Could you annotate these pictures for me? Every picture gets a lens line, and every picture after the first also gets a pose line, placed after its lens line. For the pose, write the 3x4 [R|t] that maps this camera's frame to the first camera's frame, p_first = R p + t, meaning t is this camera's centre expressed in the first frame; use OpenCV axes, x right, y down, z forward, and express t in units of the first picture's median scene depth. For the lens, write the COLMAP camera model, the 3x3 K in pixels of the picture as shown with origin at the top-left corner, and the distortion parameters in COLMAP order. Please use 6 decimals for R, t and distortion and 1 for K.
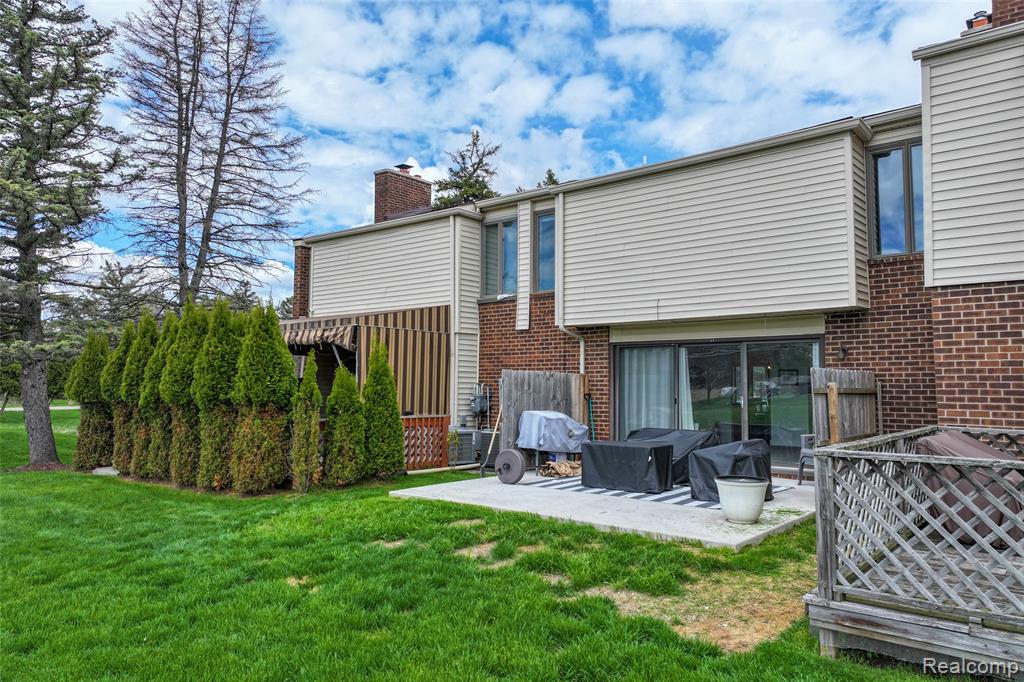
lens RADIAL K [[734.4, 0, 504.2], [0, 734.4, 338.3], [0, 0, 1]] dist [0.000880, 0.012252]
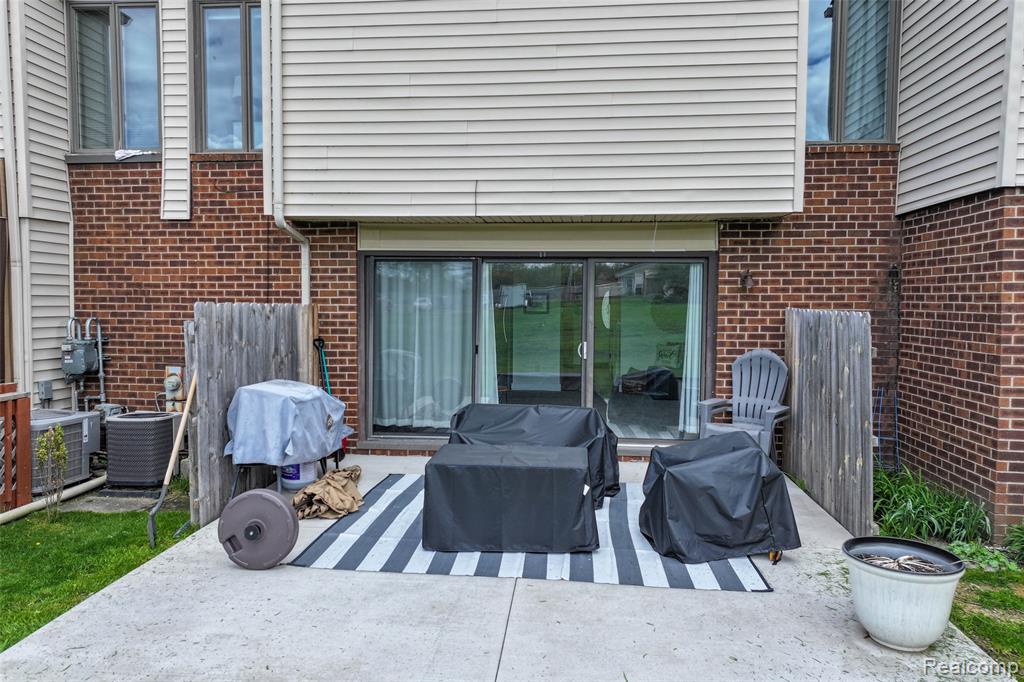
lens RADIAL K [[734.4, 0, 513.9], [0, 734.4, 338.3], [0, 0, 1]] dist [0.000880, 0.012252]
pose [[0.818952, -0.031321, 0.573007, -0.098039], [-0.041256, 0.992712, 0.113227, 0.004127], [-0.572378, -0.116367, 0.811691, 0.480563]]
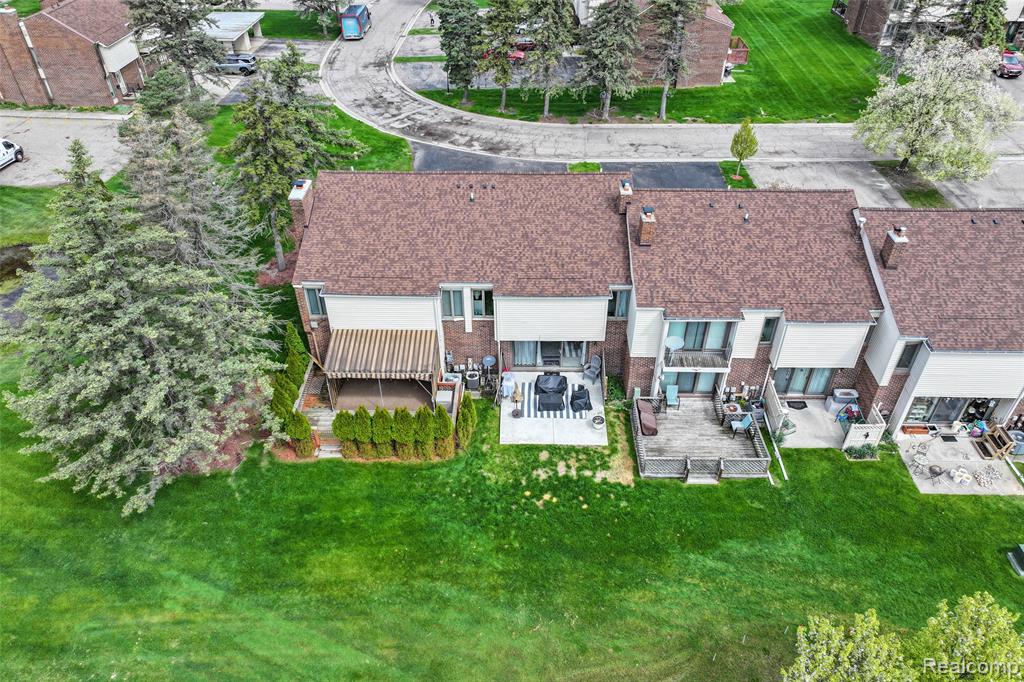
lens RADIAL K [[734.4, 0, 511.3], [0, 734.4, 344.3], [0, 0, 1]] dist [0.000880, 0.012252]
pose [[0.779445, -0.392082, 0.488608, -1.222045], [-0.028642, 0.756819, 0.652997, -1.793798], [-0.625816, -0.522969, 0.578669, -0.562622]]
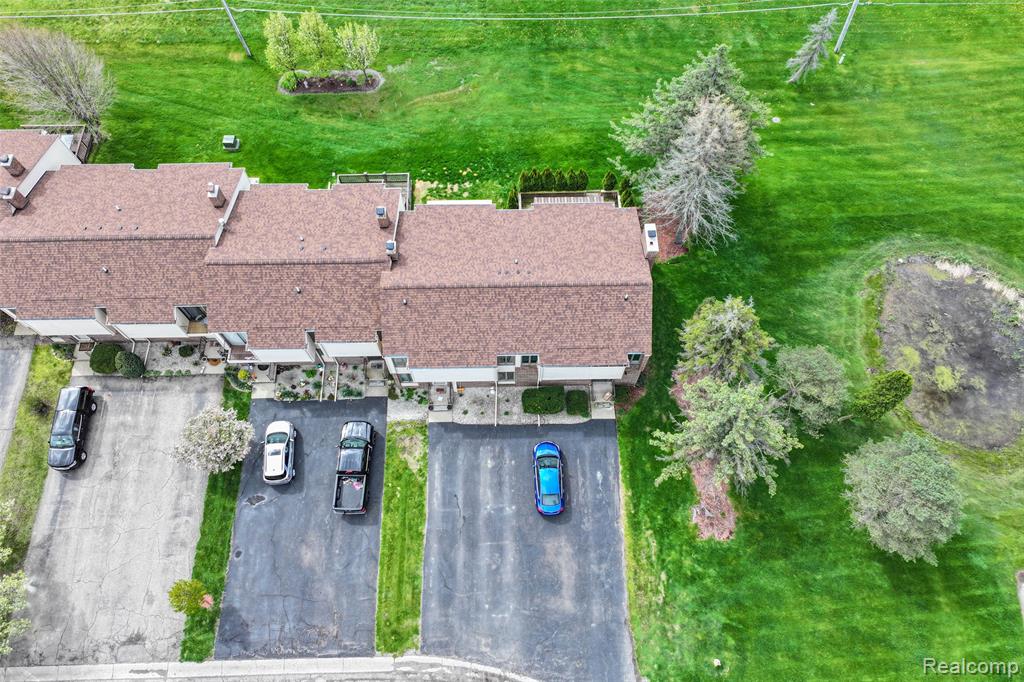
lens RADIAL K [[734.4, 0, 513.0], [0, 734.4, 346.5], [0, 0, 1]] dist [0.000880, 0.012252]
pose [[-0.755432, 0.588482, -0.288117, 1.551405], [0.034541, 0.474876, 0.879375, -3.233246], [0.654317, 0.654356, -0.379063, 3.086407]]
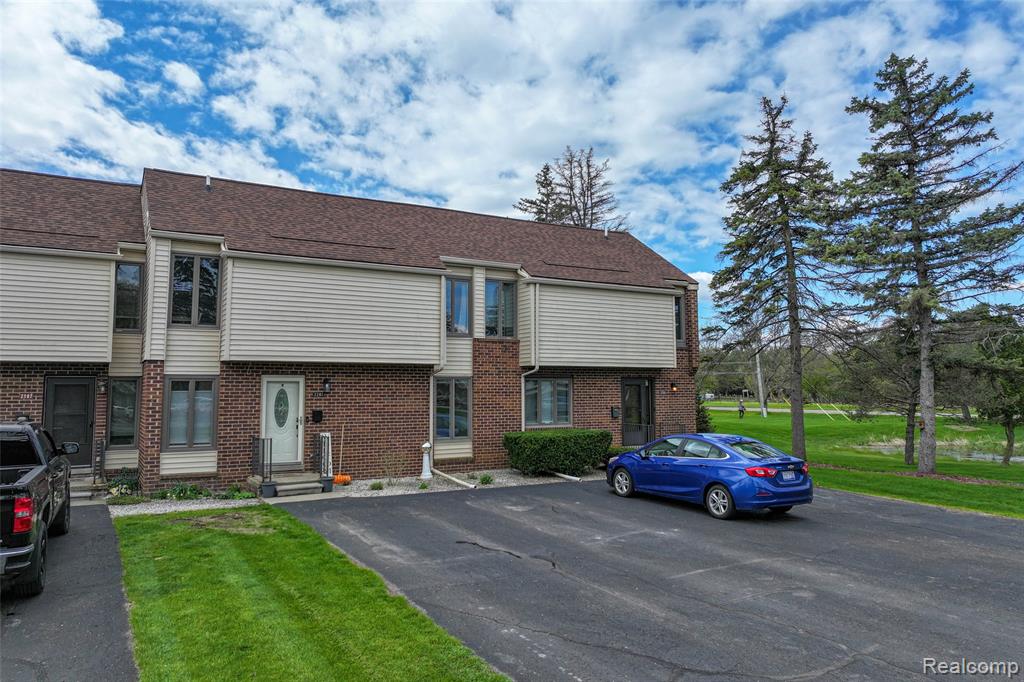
lens RADIAL K [[734.4, 0, 515.0], [0, 734.4, 335.5], [0, 0, 1]] dist [0.000880, 0.012252]
pose [[-0.318832, -0.079308, -0.944487, 2.001990], [0.062927, 0.992523, -0.104584, 0.122507], [0.945720, -0.092778, -0.311457, 2.363359]]
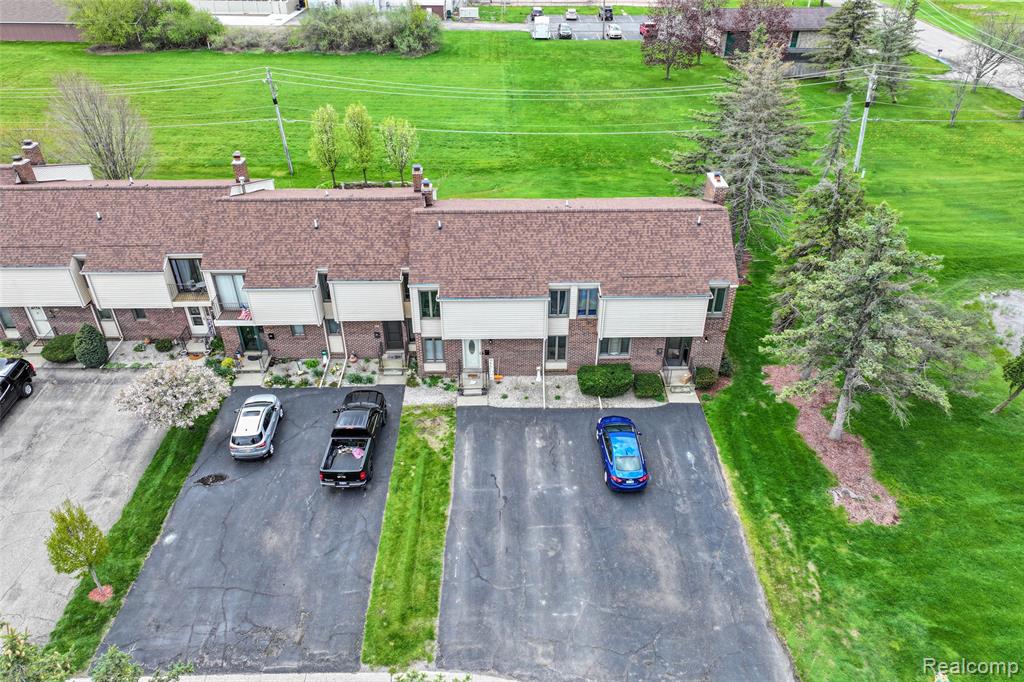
lens RADIAL K [[734.4, 0, 513.0], [0, 734.4, 332.4], [0, 0, 1]] dist [0.000880, 0.012252]
pose [[-0.757018, 0.348791, -0.552511, 2.349387], [0.039430, 0.868447, 0.494212, -1.427435], [0.652203, 0.352342, -0.671183, 3.610521]]
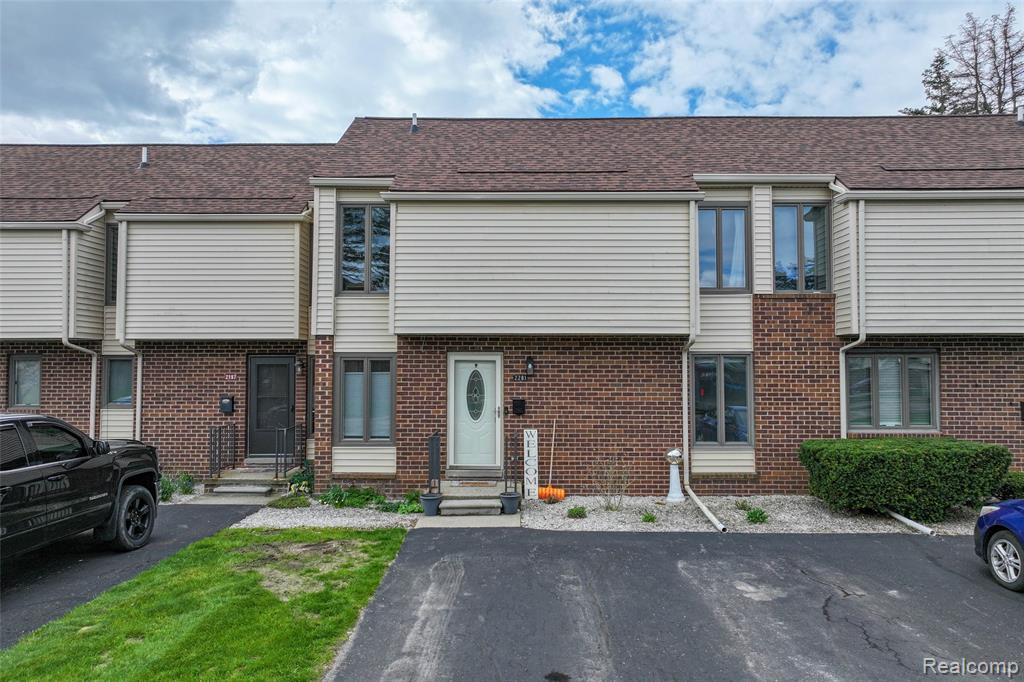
lens RADIAL K [[734.4, 0, 520.1], [0, 734.4, 342.6], [0, 0, 1]] dist [0.000880, 0.012252]
pose [[-0.769535, -0.033906, -0.637704, 1.468209], [0.033990, 0.994999, -0.093919, 0.112709], [0.637699, -0.093950, -0.764535, 2.365512]]
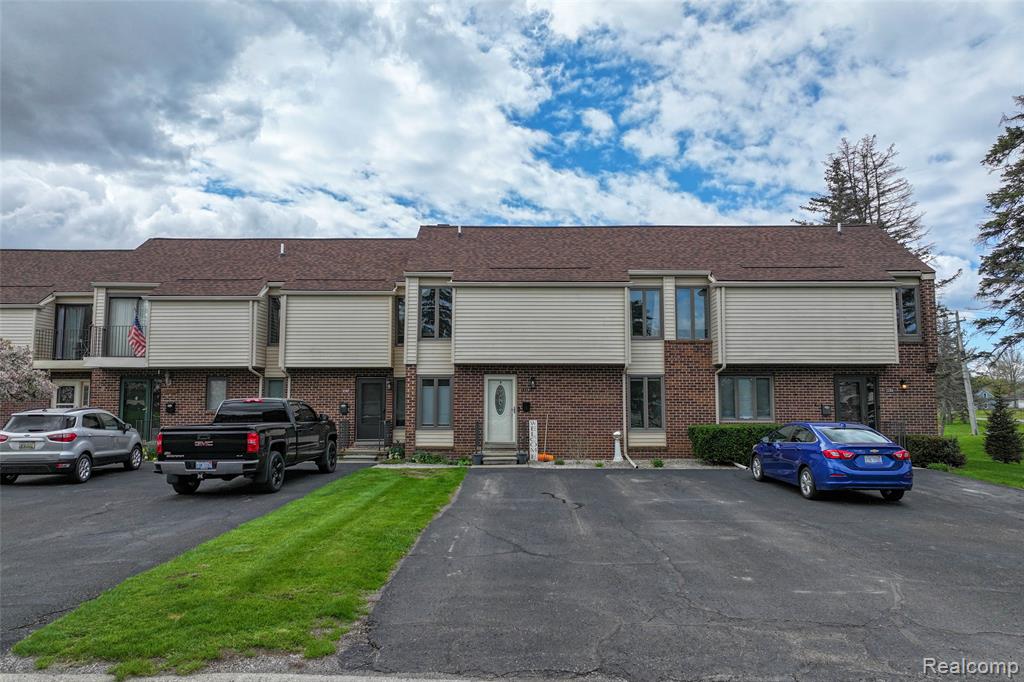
lens RADIAL K [[734.4, 0, 514.1], [0, 734.4, 345.6], [0, 0, 1]] dist [0.000880, 0.012252]
pose [[-0.767225, -0.064868, -0.638089, 1.949478], [0.033404, 0.989481, -0.140754, 0.205829], [0.640508, -0.129304, -0.756988, 2.883798]]
